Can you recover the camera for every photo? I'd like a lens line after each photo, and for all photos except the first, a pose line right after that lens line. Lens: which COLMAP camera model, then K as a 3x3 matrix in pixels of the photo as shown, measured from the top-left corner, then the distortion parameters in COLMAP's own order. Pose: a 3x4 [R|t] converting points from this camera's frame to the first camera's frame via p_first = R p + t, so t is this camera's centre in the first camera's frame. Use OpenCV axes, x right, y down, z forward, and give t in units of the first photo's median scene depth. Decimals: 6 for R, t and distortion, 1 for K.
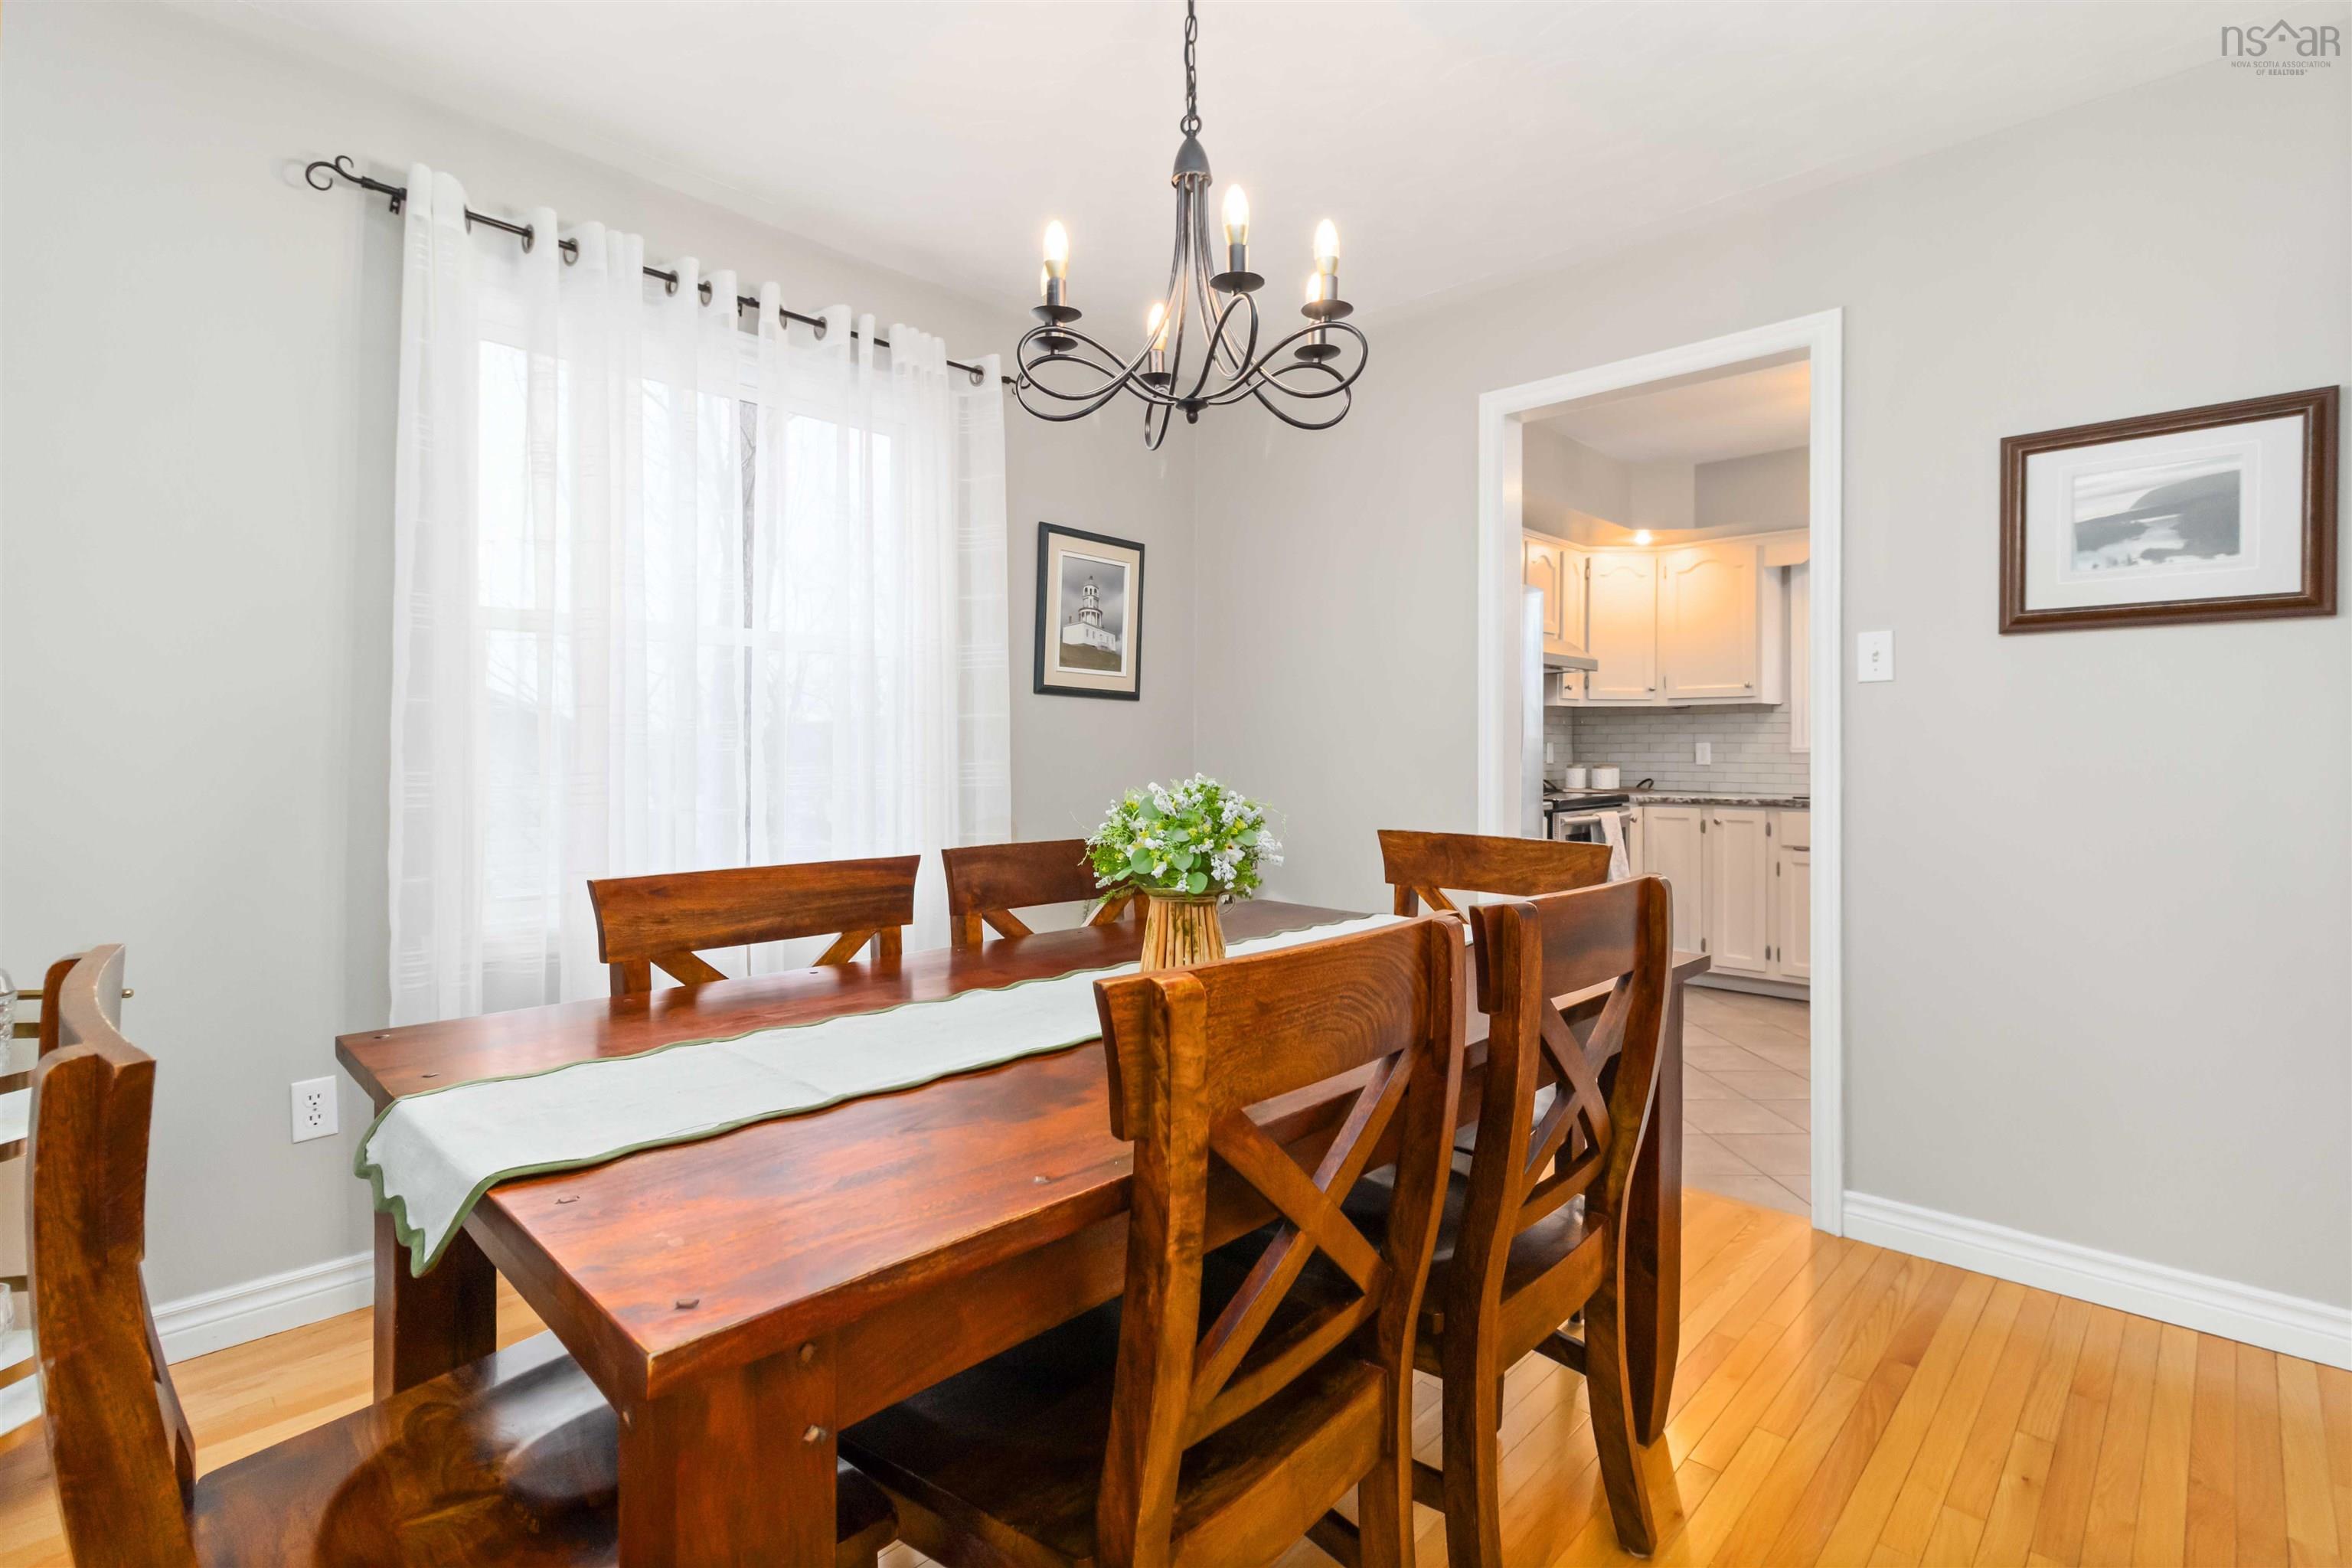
lens RADIAL K [[1096.3, 0, 1166.3], [0, 1096.3, 761.2], [0, 0, 1]] dist [0.002728, 0.000281]
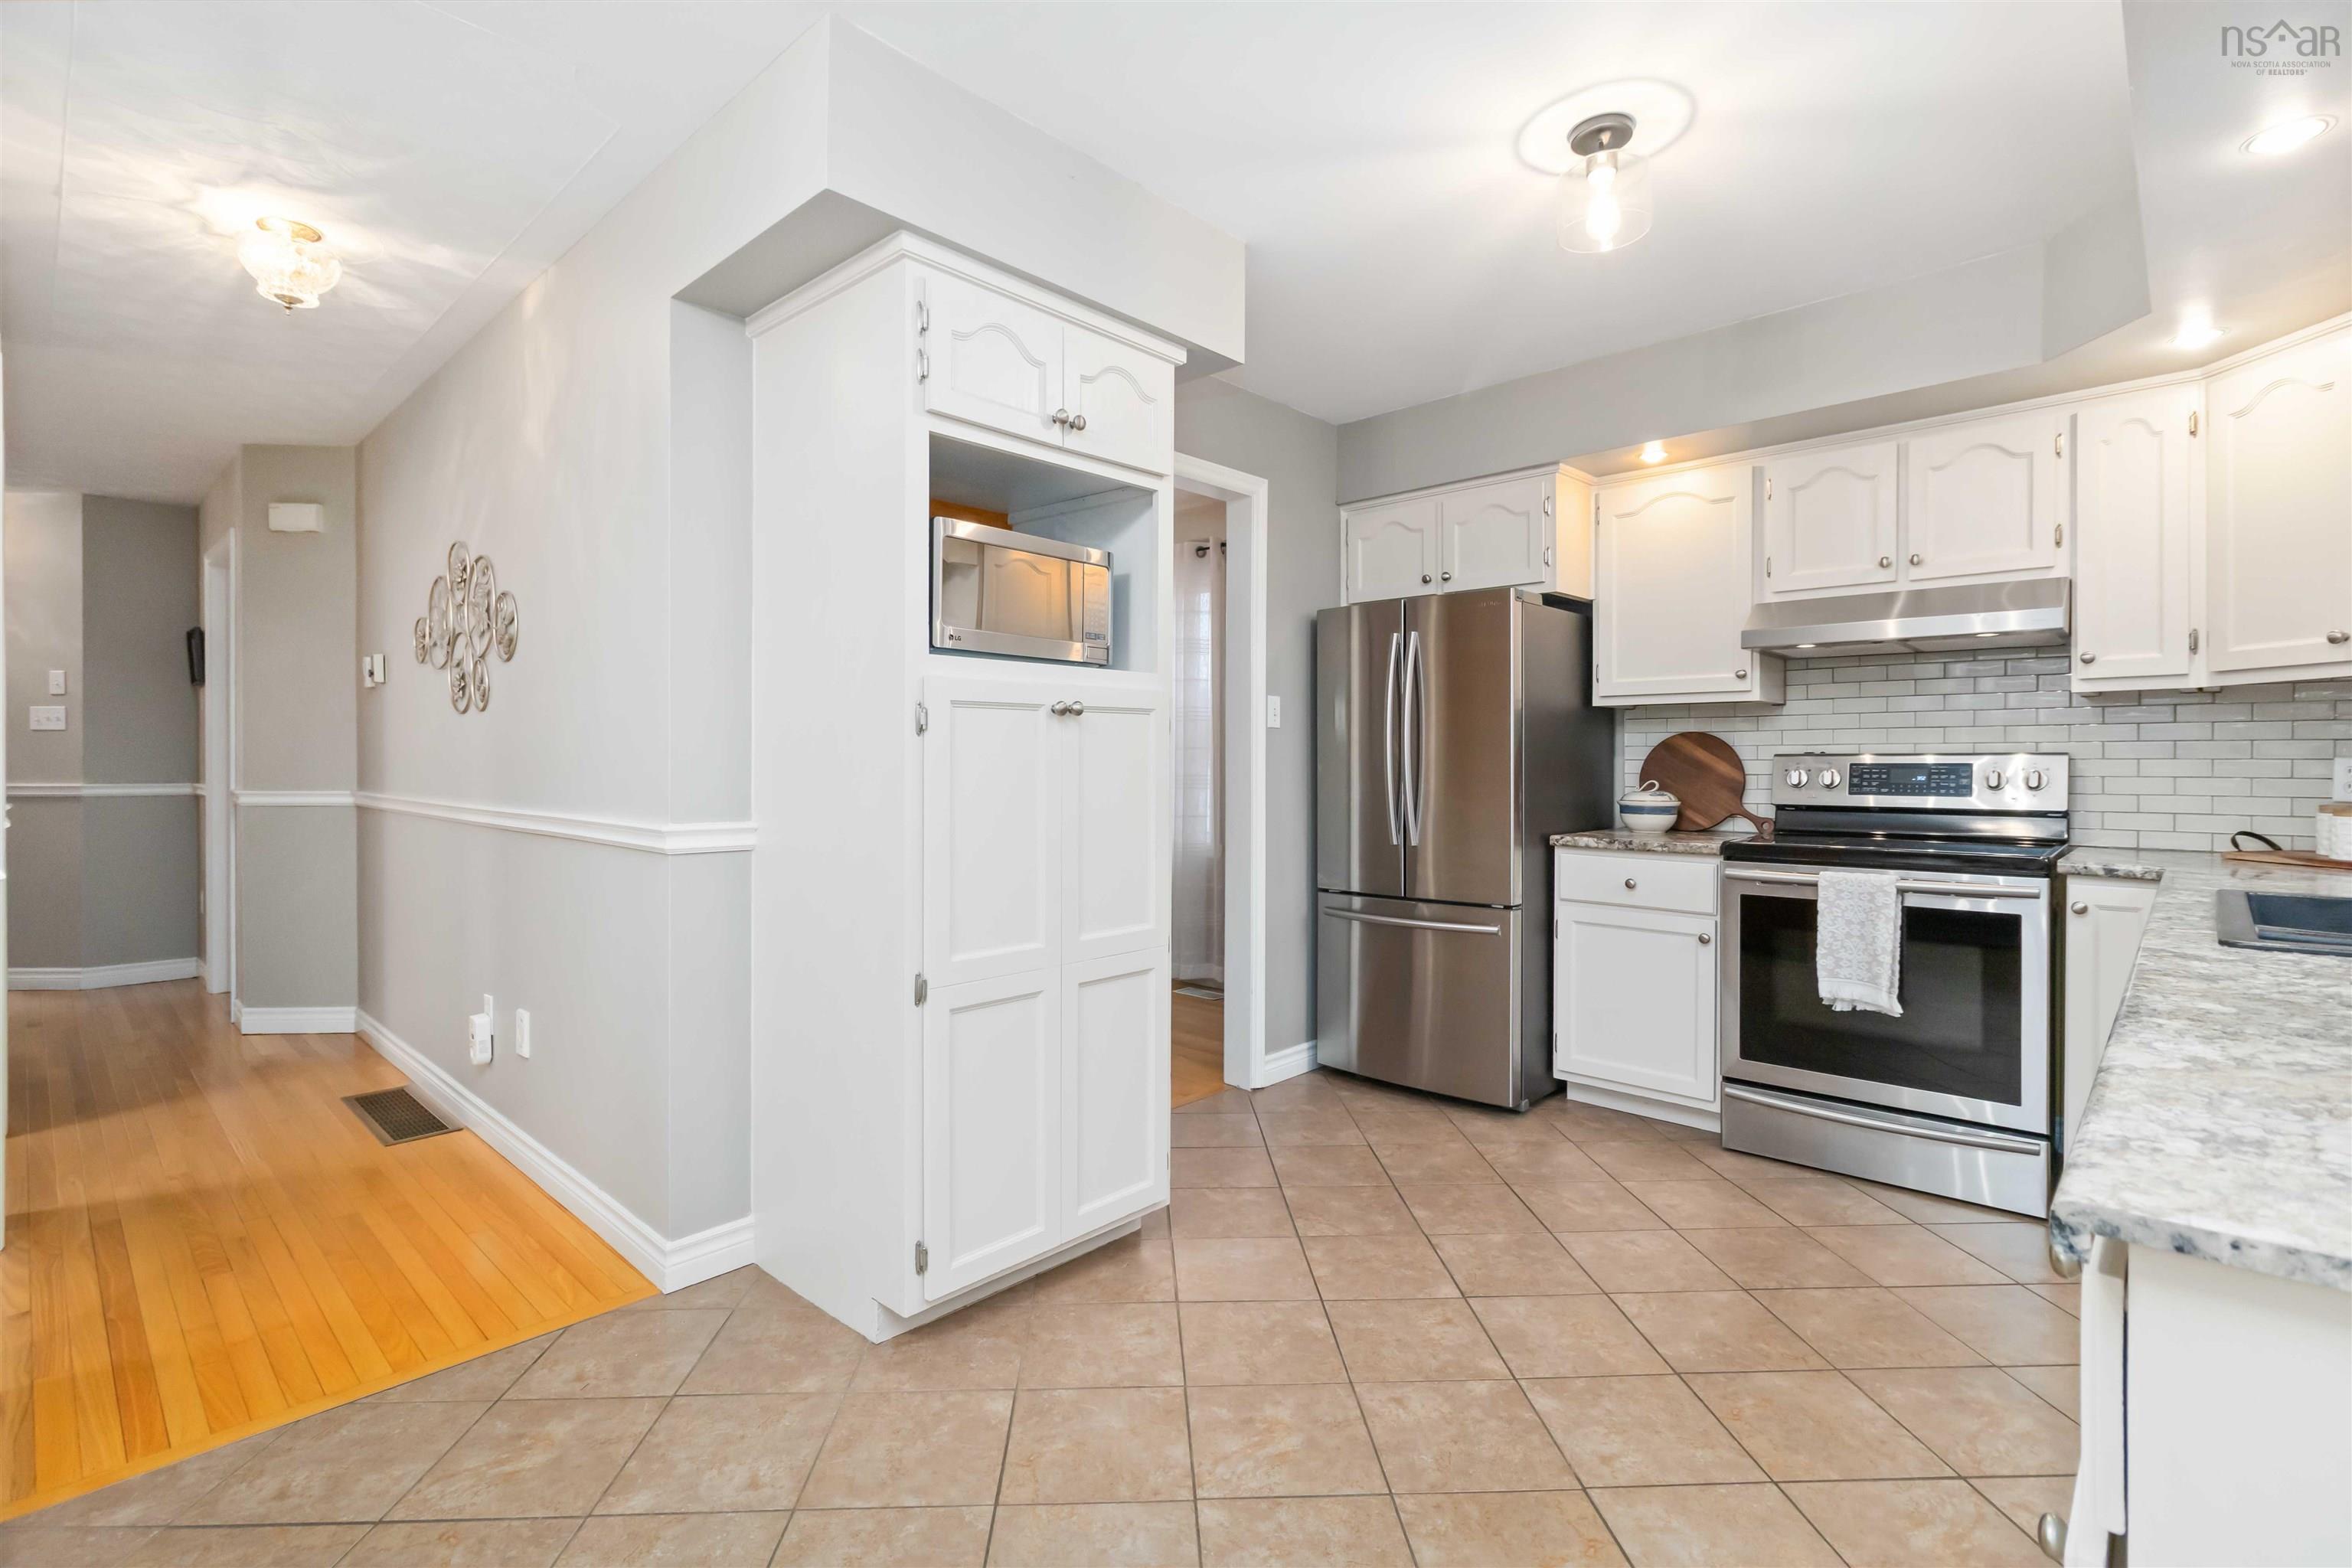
lens RADIAL K [[1096.3, 0, 1176.1], [0, 1096.3, 769.4], [0, 0, 1]] dist [0.002728, 0.000281]
pose [[0.020746, 0.007462, -0.999757, 1.352379], [-0.006761, 0.999950, 0.007323, -0.019460], [0.999762, 0.006608, 0.020796, 0.806194]]
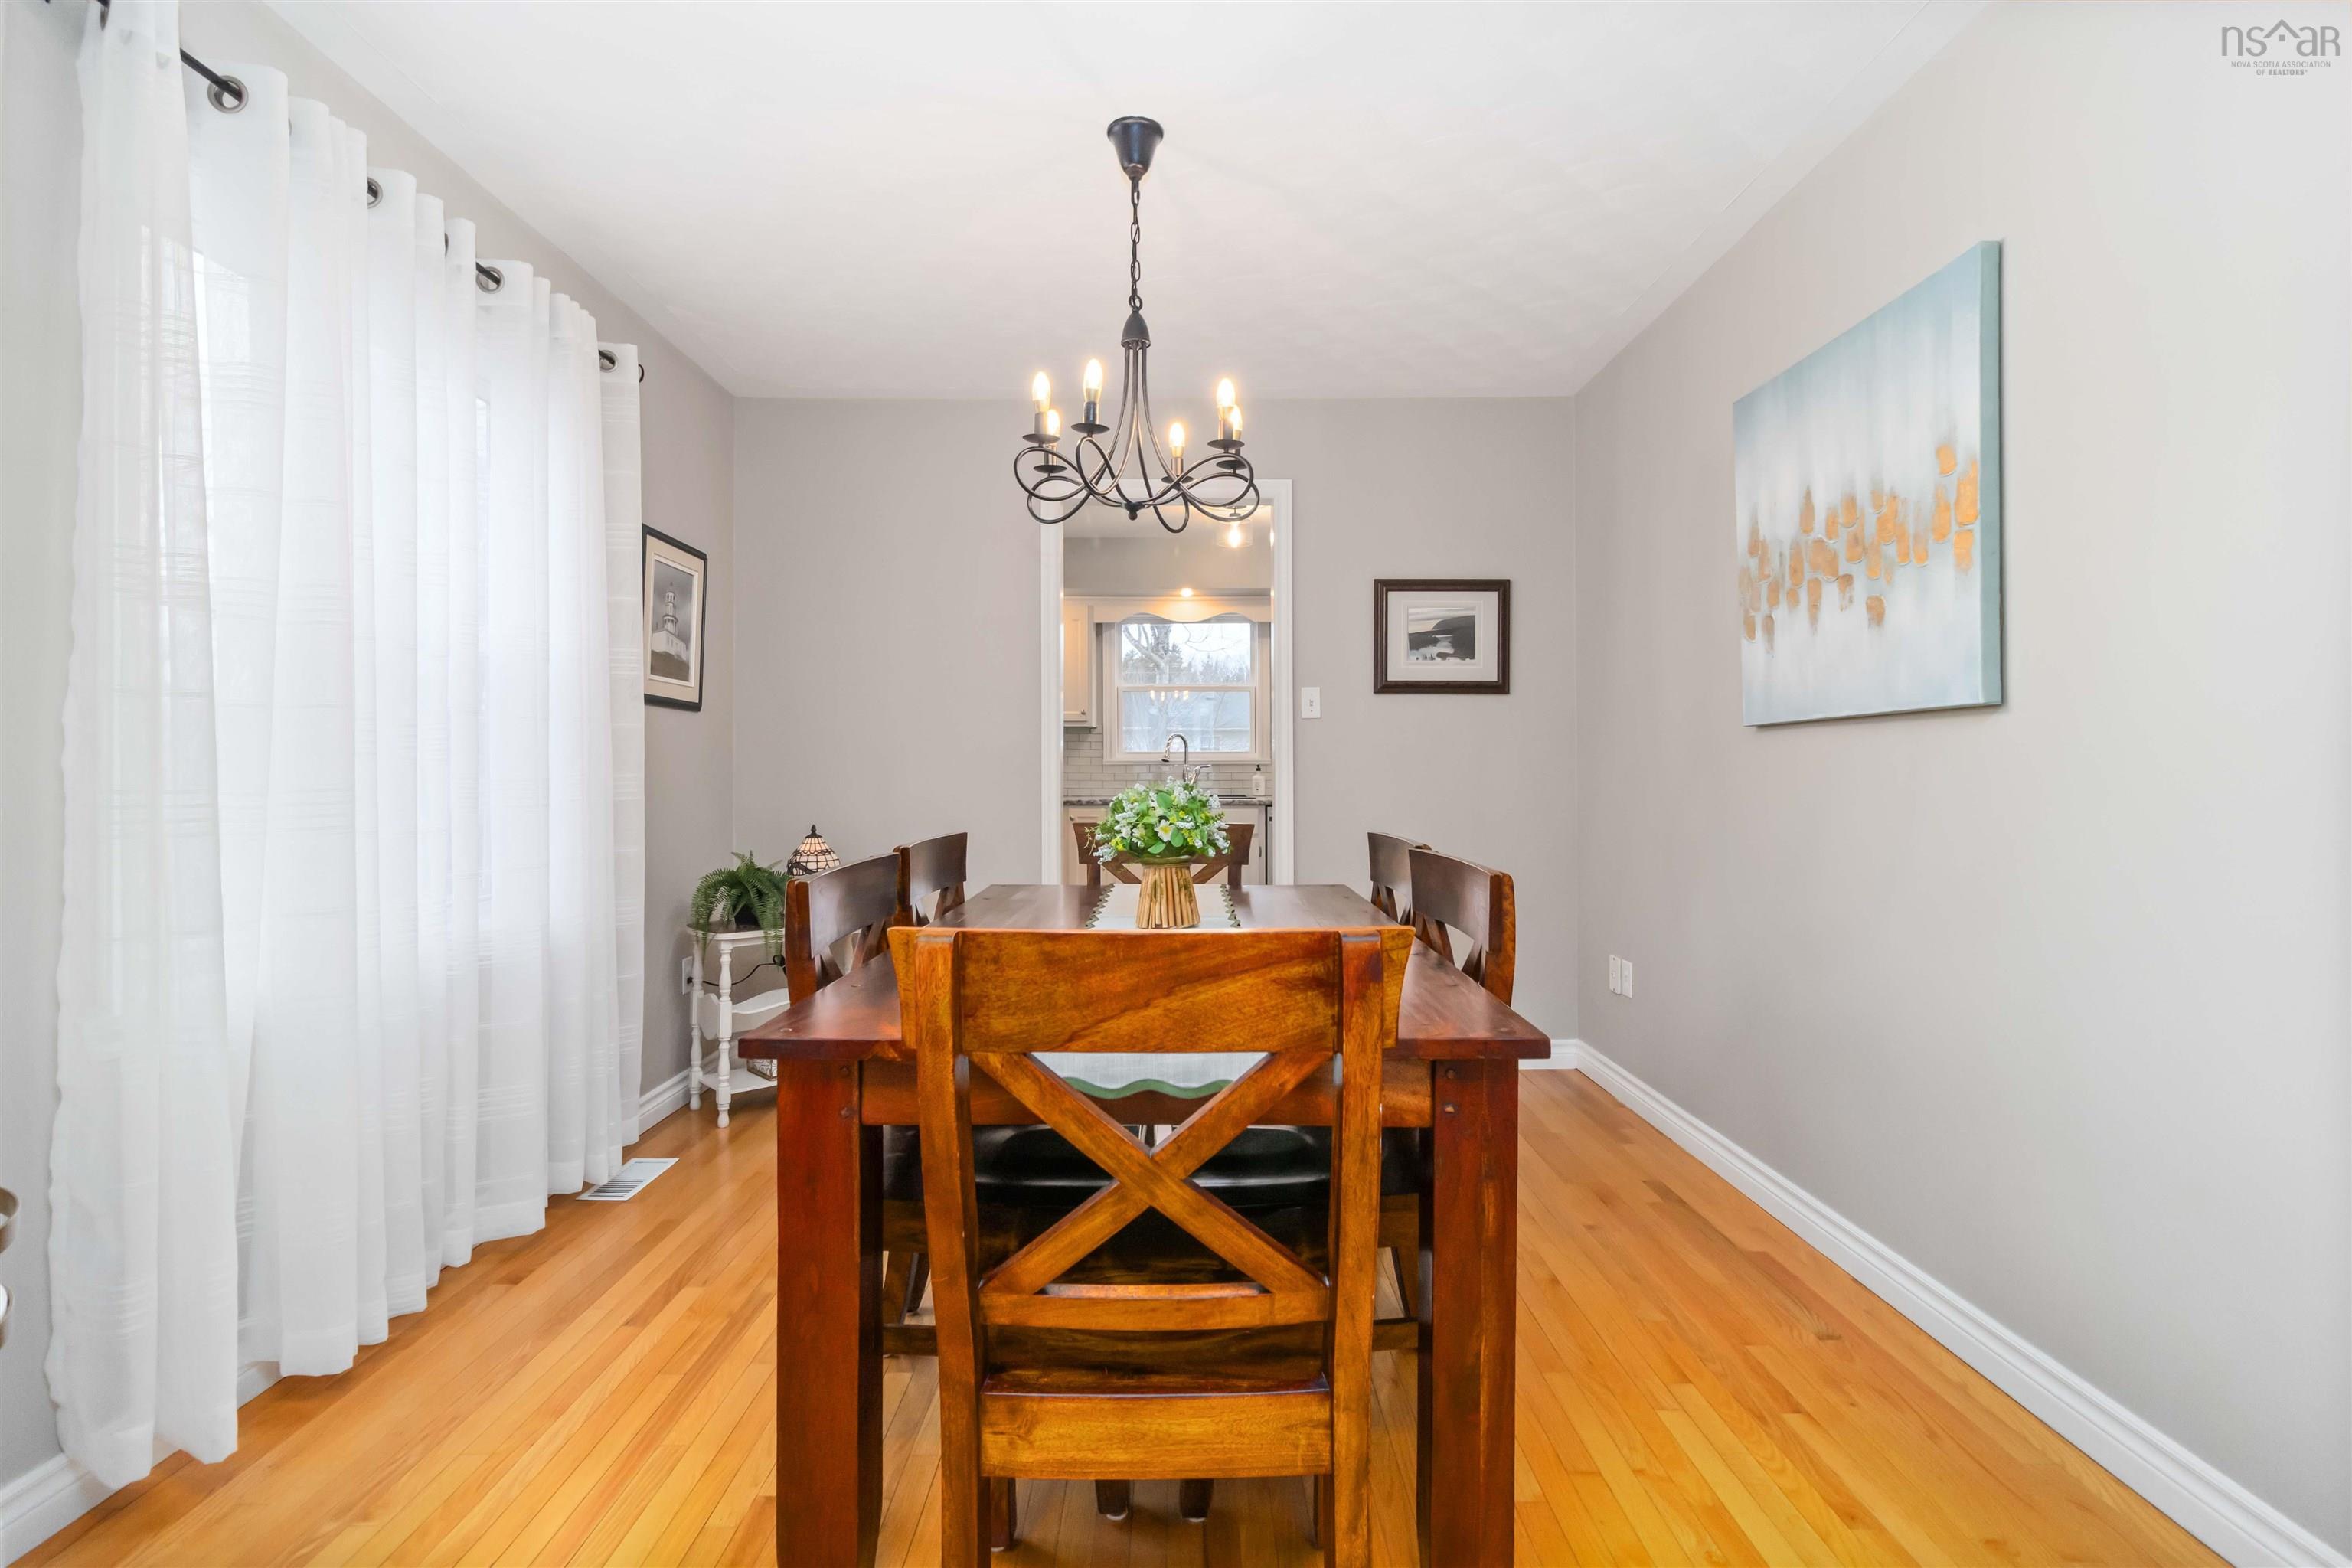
lens RADIAL K [[1096.3, 0, 1182.7], [0, 1096.3, 759.1], [0, 0, 1]] dist [0.002728, 0.000281]
pose [[0.715291, 0.001926, 0.698824, -0.418513], [0.008609, 0.999896, -0.011568, 0.002175], [-0.698773, 0.014290, 0.715200, -0.004985]]
